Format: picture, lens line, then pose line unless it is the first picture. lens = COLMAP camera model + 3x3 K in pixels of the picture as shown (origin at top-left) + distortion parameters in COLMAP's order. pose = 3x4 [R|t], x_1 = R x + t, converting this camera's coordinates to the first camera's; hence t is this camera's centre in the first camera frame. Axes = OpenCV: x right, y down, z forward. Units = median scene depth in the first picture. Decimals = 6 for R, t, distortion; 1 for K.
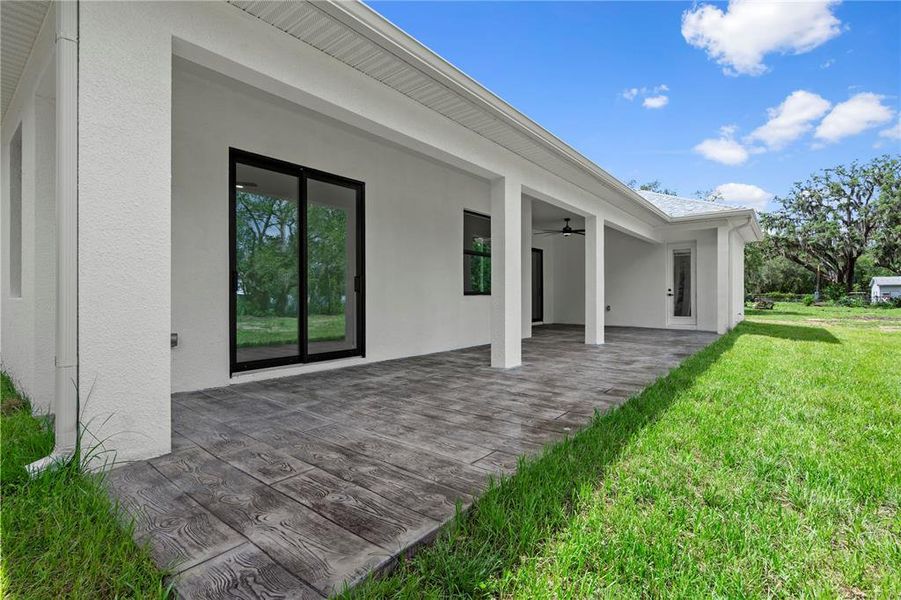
lens RADIAL K [[417.1, 0, 449.2], [0, 417.1, 301.1], [0, 0, 1]] dist [0.001874, -0.000257]
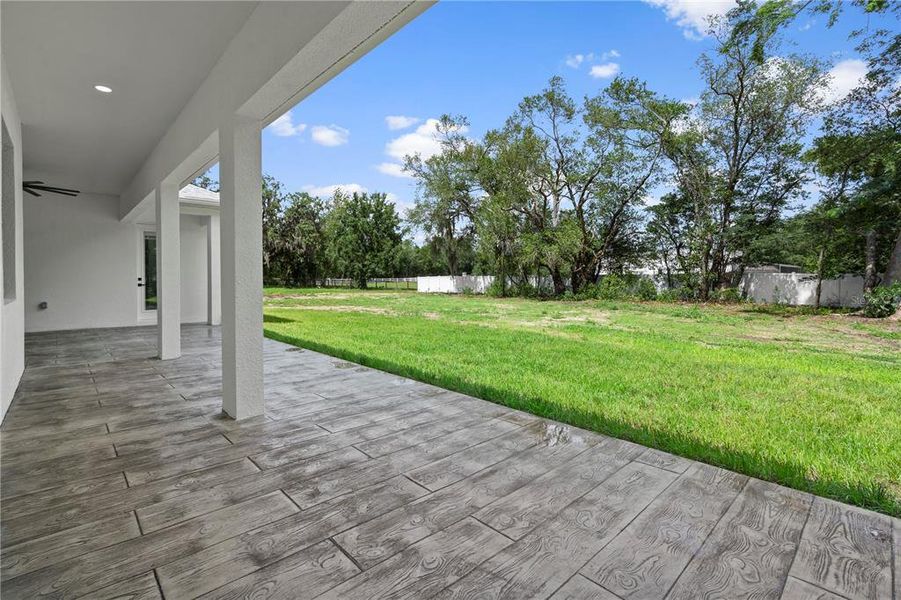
lens RADIAL K [[417.1, 0, 449.1], [0, 417.1, 300.7], [0, 0, 1]] dist [0.001874, -0.000257]
pose [[0.145110, -0.052317, 0.988031, -0.842854], [0.011432, 0.998623, 0.051198, -0.081488], [-0.989349, 0.003866, 0.145508, 1.151875]]
